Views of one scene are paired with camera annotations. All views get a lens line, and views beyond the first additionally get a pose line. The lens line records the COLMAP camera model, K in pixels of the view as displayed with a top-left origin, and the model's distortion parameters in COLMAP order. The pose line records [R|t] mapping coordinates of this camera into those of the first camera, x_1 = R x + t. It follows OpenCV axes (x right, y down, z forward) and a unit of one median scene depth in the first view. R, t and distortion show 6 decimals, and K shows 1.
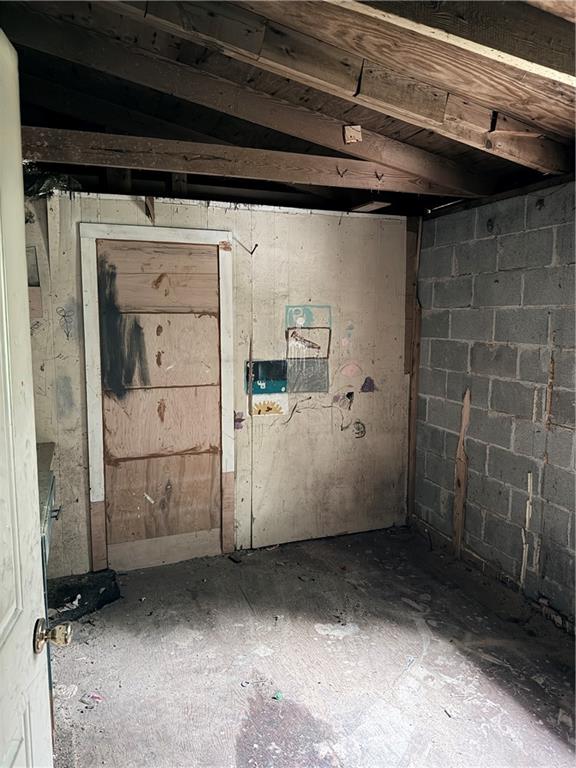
lens RADIAL K [[536.0, 0, 288.5], [0, 536.0, 383.2], [0, 0, 1]] dist [0.021540, -0.030944]
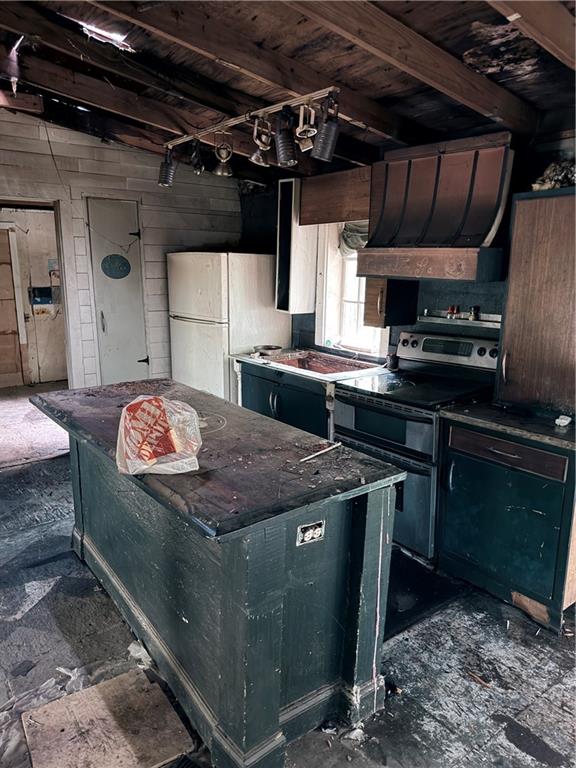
lens RADIAL K [[536.0, 0, 288.9], [0, 536.0, 381.4], [0, 0, 1]] dist [0.021540, -0.030944]
pose [[0.937031, -0.073241, 0.341479, 0.119204], [0.042585, 0.994428, 0.096433, 0.153106], [-0.346639, -0.075819, 0.934929, -1.217855]]
